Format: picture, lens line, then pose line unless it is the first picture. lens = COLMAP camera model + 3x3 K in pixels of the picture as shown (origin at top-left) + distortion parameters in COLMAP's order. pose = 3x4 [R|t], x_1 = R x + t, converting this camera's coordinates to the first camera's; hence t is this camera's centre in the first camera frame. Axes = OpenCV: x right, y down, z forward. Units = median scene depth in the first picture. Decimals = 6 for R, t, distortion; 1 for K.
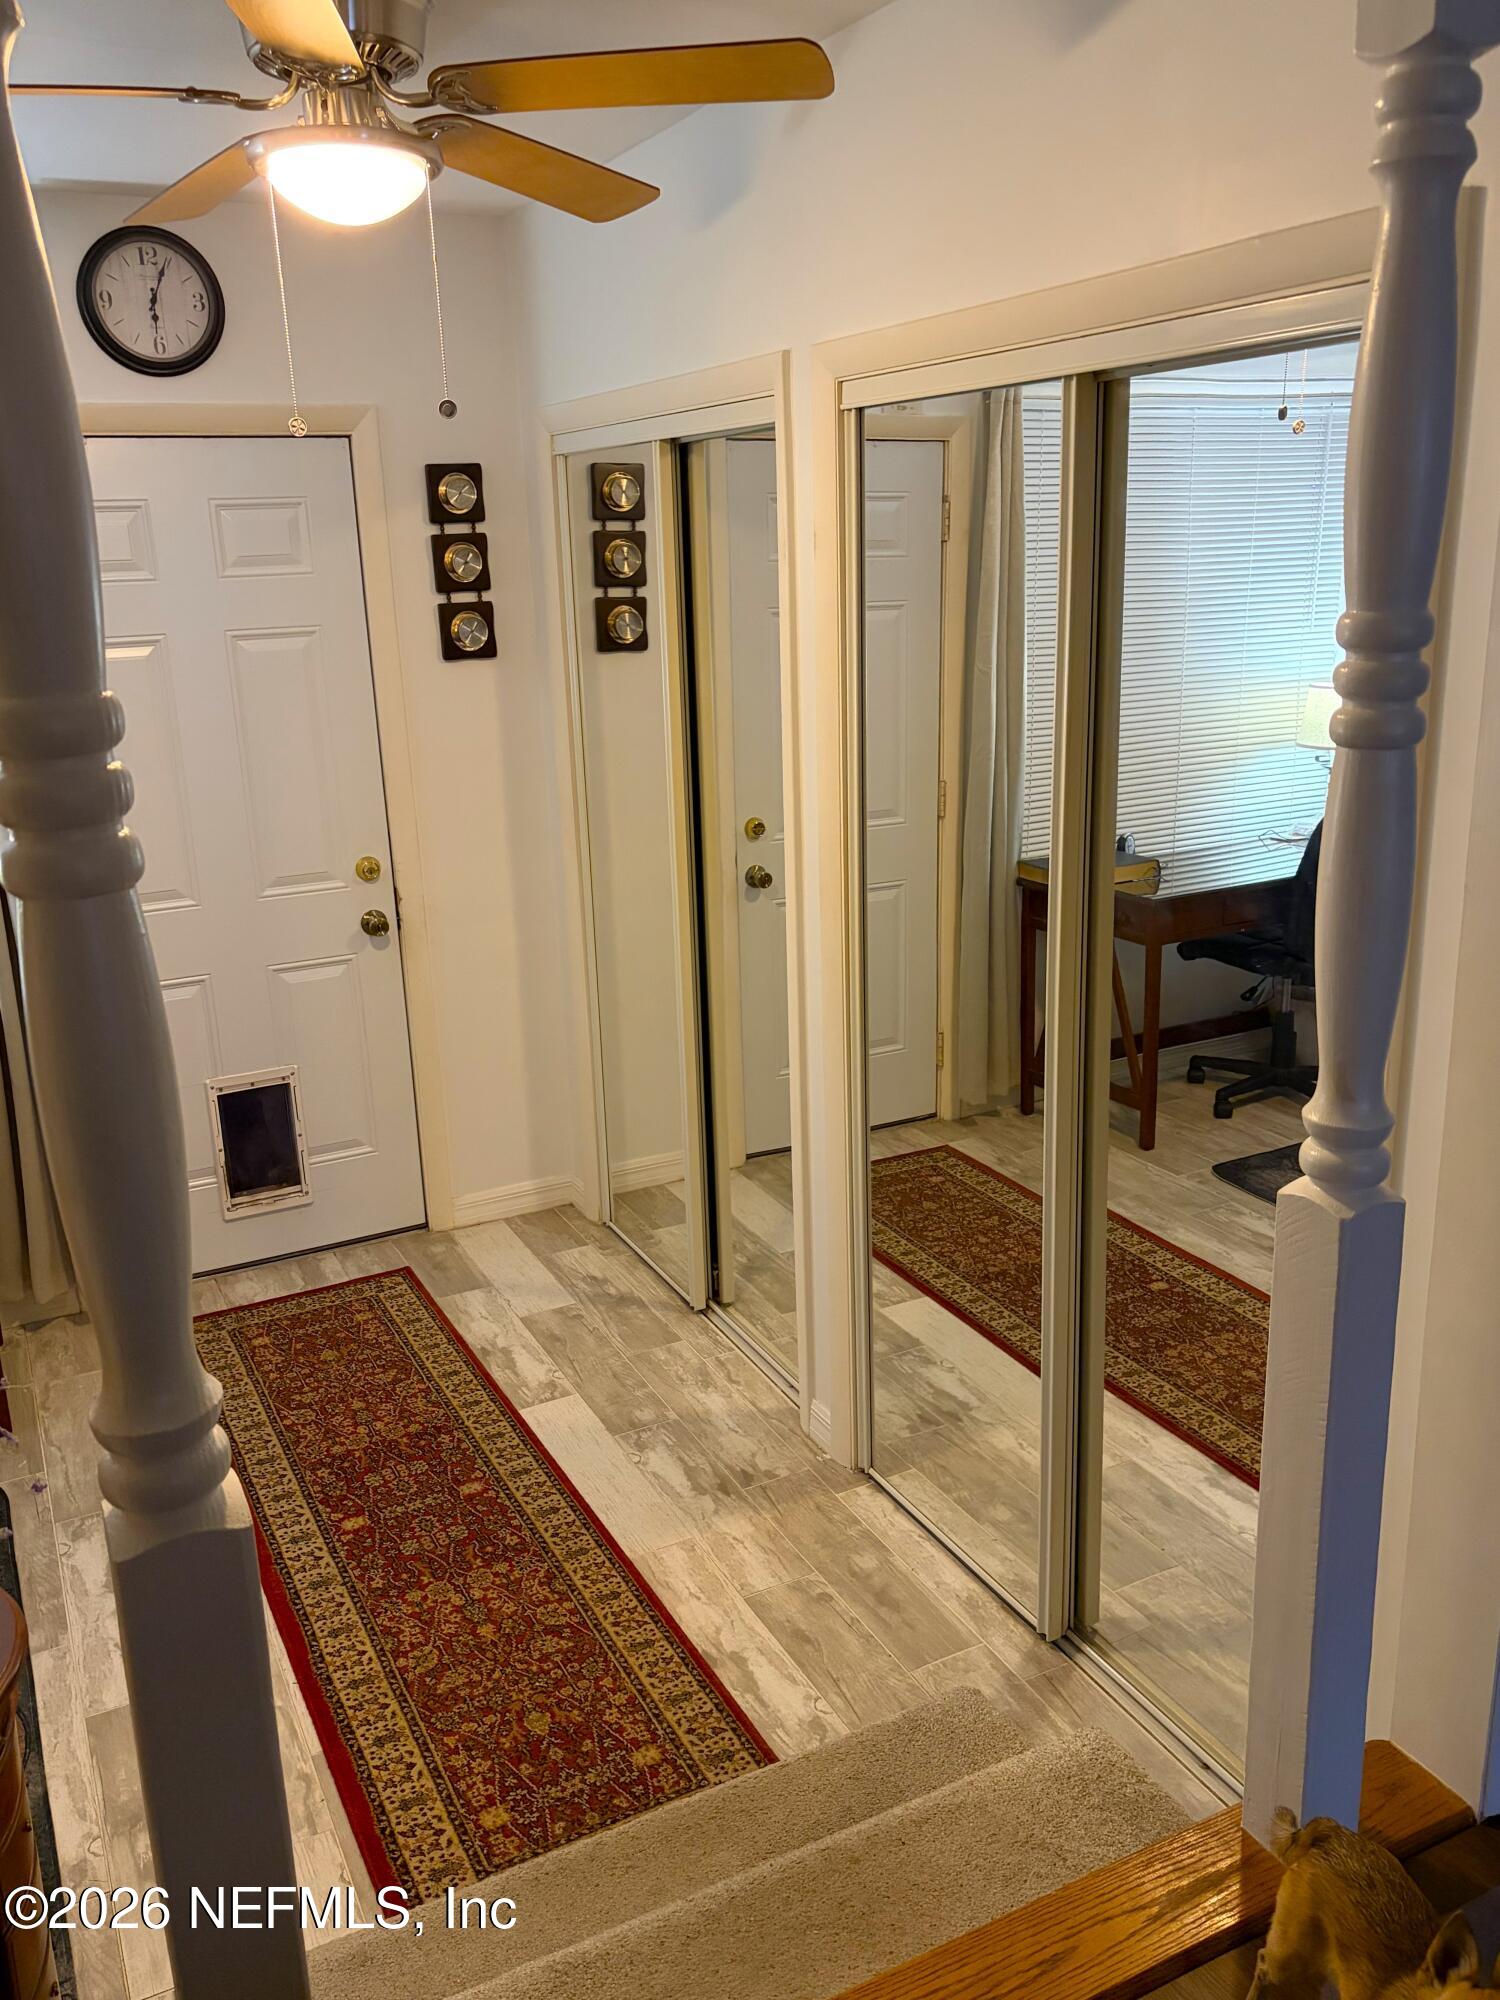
lens RADIAL K [[1622.3, 0, 739.9], [0, 1622.3, 1004.9], [0, 0, 1]] dist [0.022329, 0.006600]
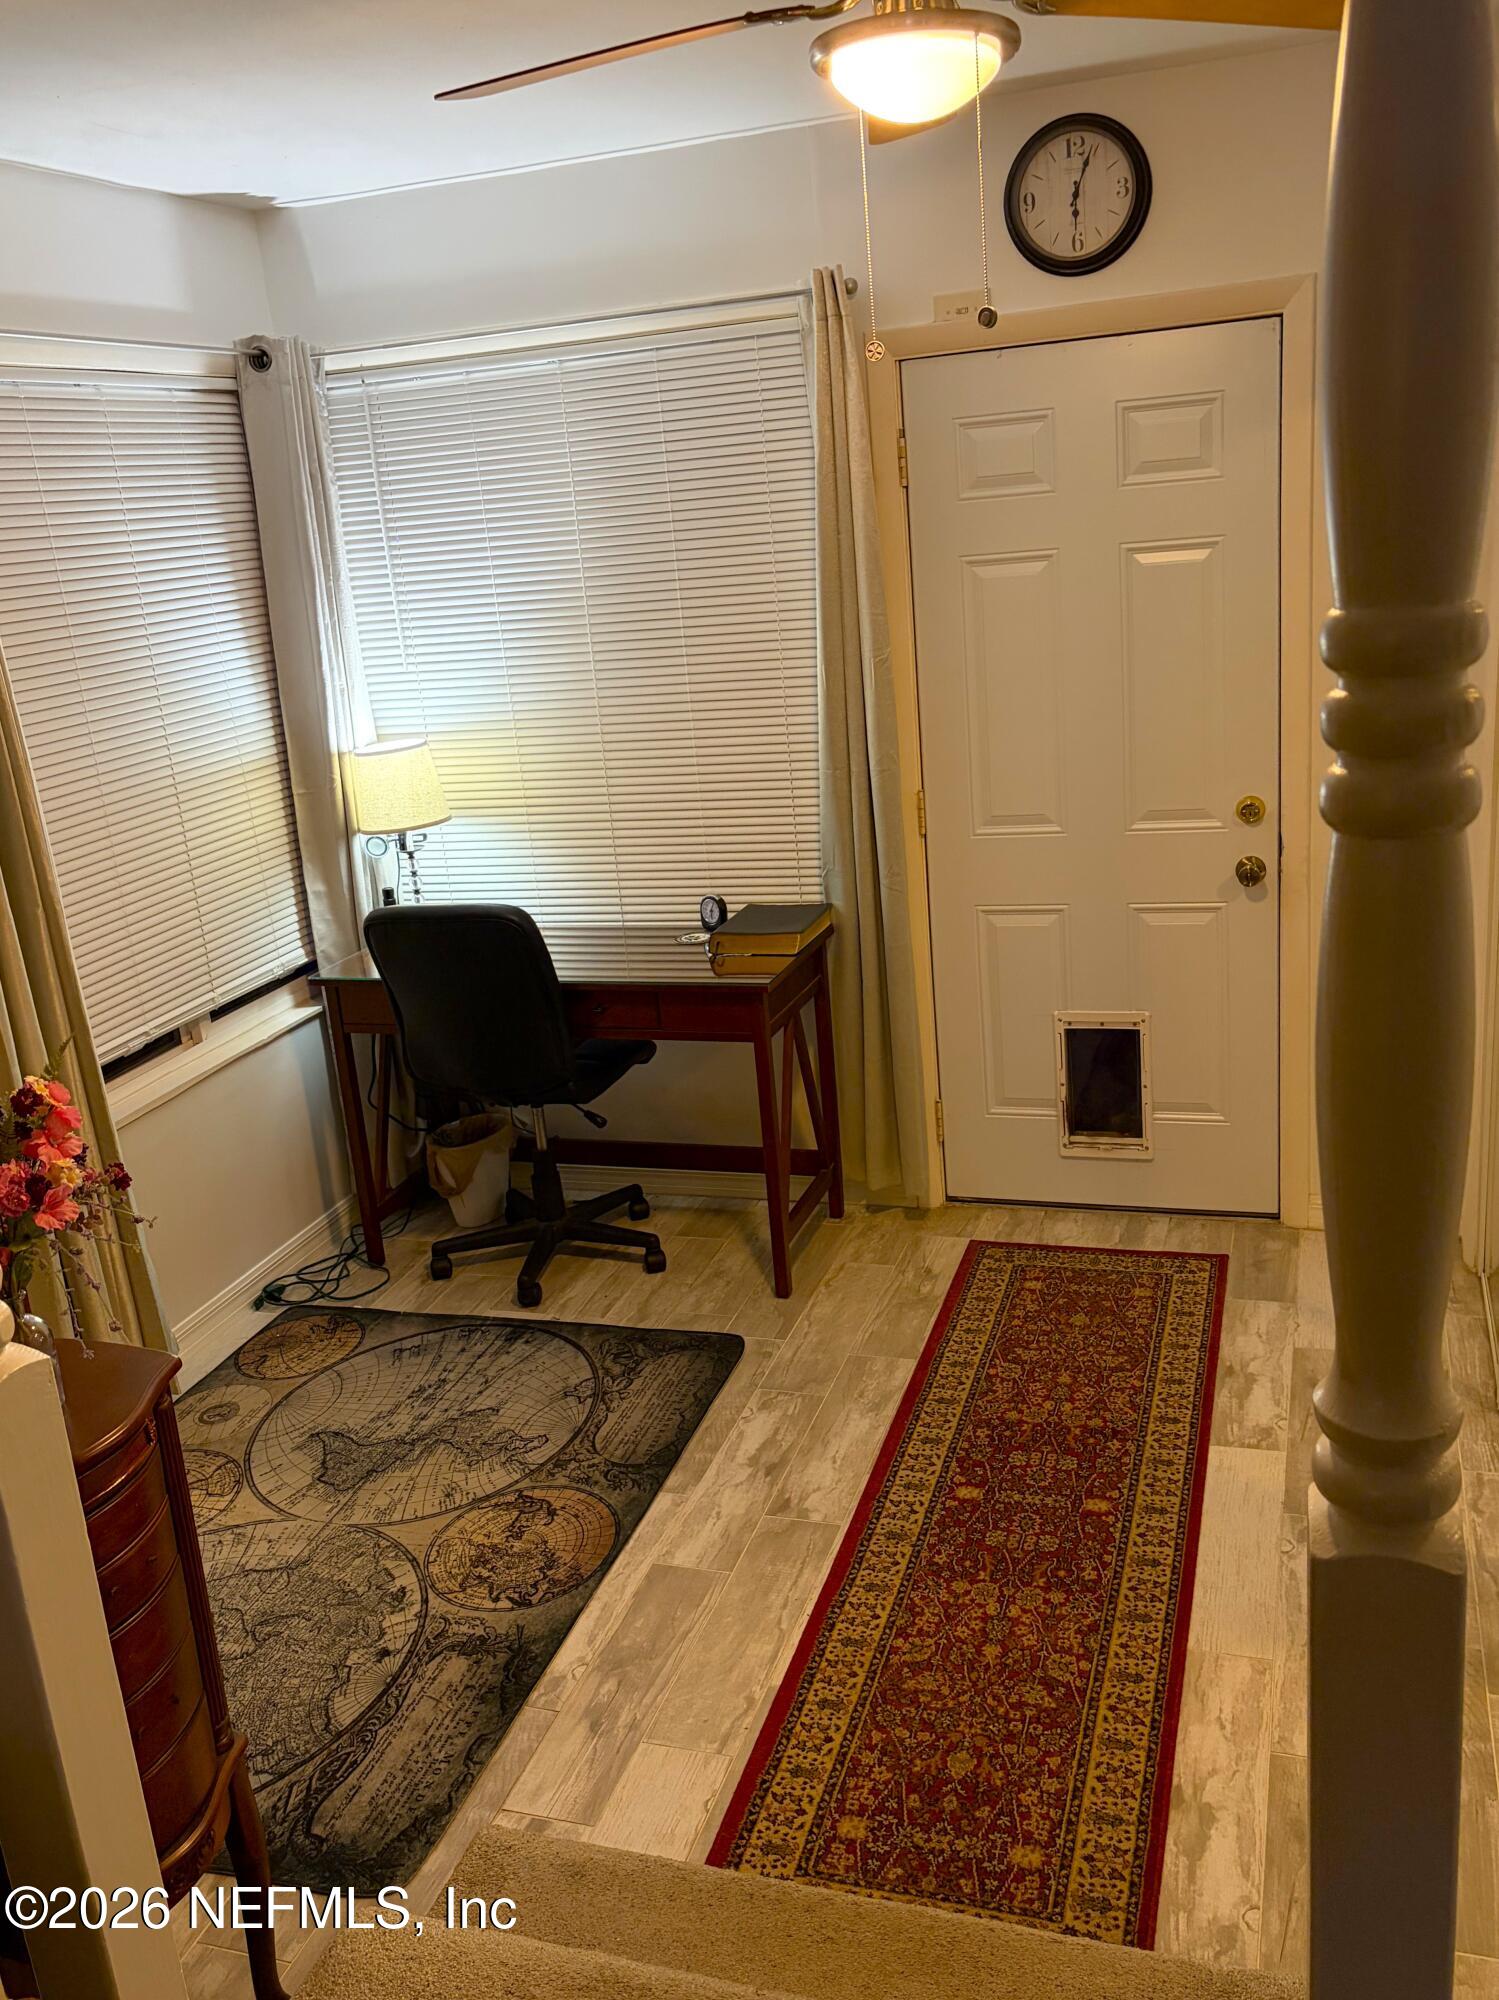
lens RADIAL K [[1704.5, 0, 732.6], [0, 1704.5, 1014.6], [0, 0, 1]] dist [-0.014031, 0.066030]
pose [[0.705973, 0.179897, -0.685010, 0.353234], [-0.134713, 0.983653, 0.119491, -0.071675], [0.695309, 0.007923, 0.718667, 0.203776]]
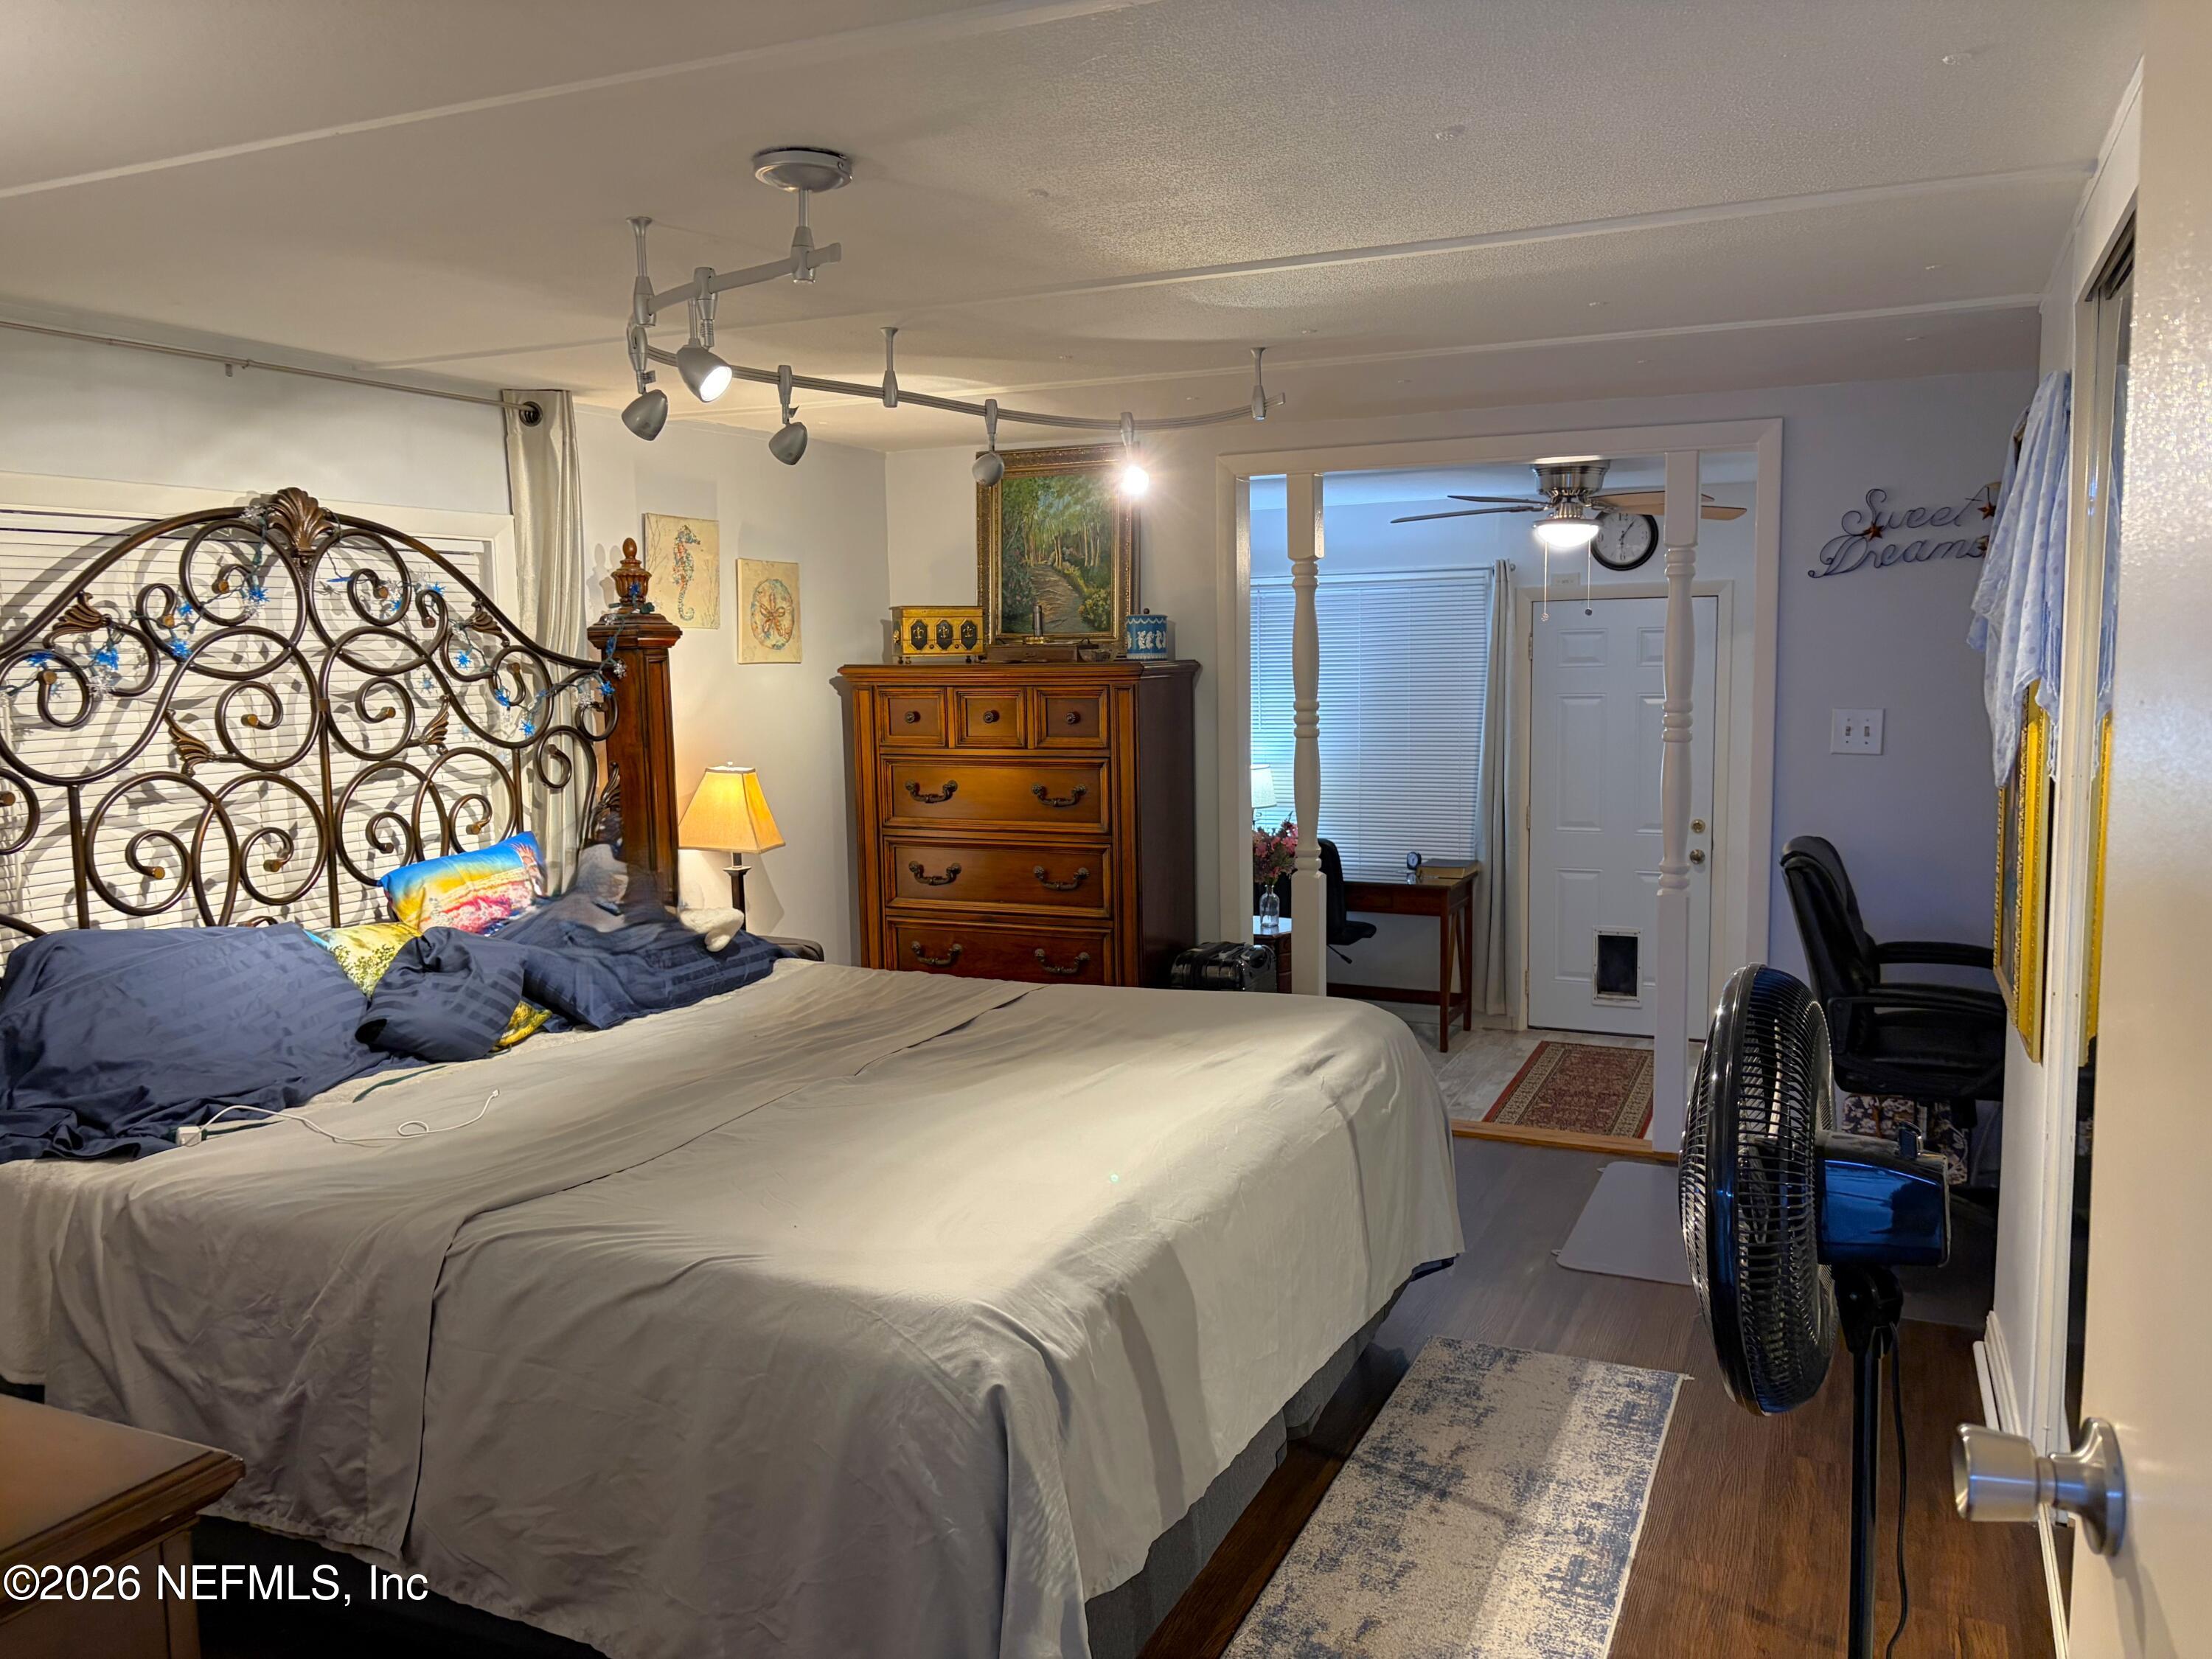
lens RADIAL K [[1697.2, 0, 1102.3], [0, 1697.2, 807.0], [0, 0, 1]] dist [0.046339, -0.000489]
pose [[0.627724, 0.103367, -0.771543, 1.241286], [-0.222431, 0.973638, -0.050527, 0.210611], [0.745981, 0.203332, 0.634168, -1.056466]]
